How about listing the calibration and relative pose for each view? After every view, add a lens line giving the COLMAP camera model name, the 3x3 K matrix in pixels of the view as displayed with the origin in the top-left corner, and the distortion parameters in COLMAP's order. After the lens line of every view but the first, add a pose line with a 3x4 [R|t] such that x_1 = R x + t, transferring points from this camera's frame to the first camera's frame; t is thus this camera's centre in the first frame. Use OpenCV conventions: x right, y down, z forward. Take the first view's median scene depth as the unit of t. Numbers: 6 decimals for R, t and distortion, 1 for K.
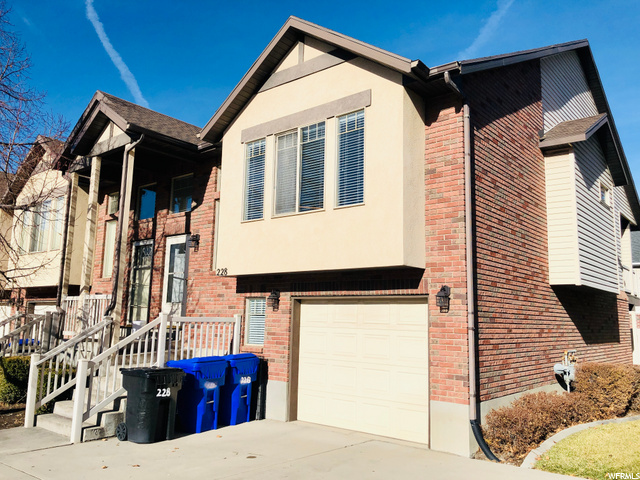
lens RADIAL K [[522.6, 0, 320.0], [0, 522.6, 240.0], [0, 0, 1]] dist [0.075004, -0.183969]
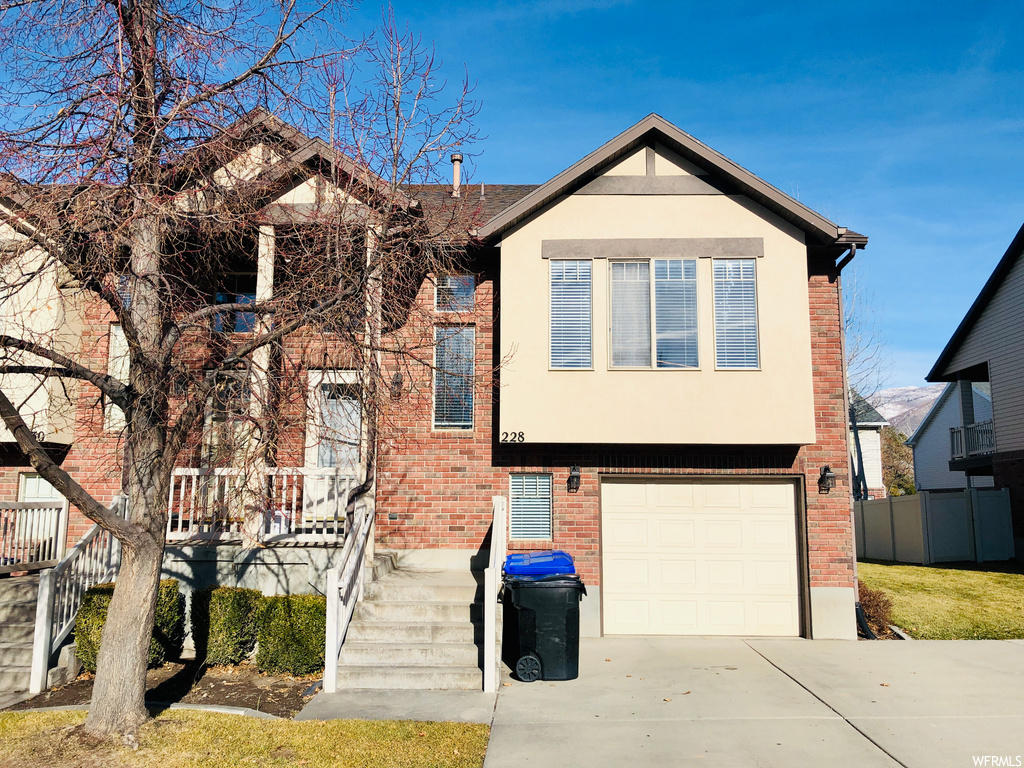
lens RADIAL K [[836.2, 0, 512.0], [0, 836.2, 384.0], [0, 0, 1]] dist [0.075004, -0.183969]
pose [[0.782525, 0.071483, 0.618502, -0.941533], [-0.082211, 0.996552, -0.011164, 0.003216], [-0.617168, -0.042111, 0.785704, 0.133537]]
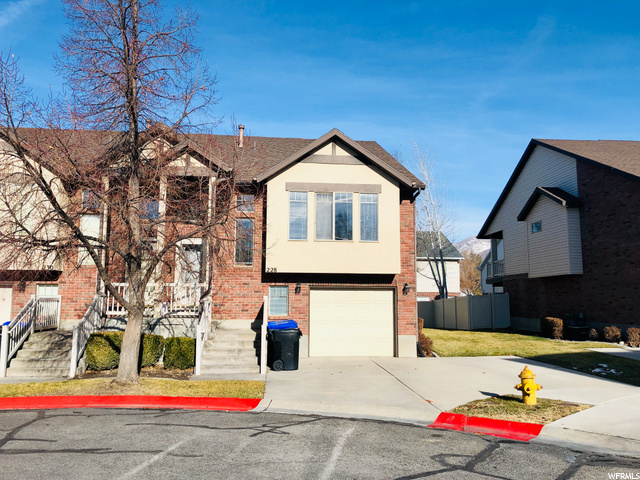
lens RADIAL K [[522.6, 0, 320.0], [0, 522.6, 240.0], [0, 0, 1]] dist [0.075004, -0.183969]
pose [[0.703246, 0.067265, 0.707757, -1.290090], [-0.099687, 0.995009, 0.004486, -0.054268], [-0.703923, -0.073709, 0.706442, -0.231152]]
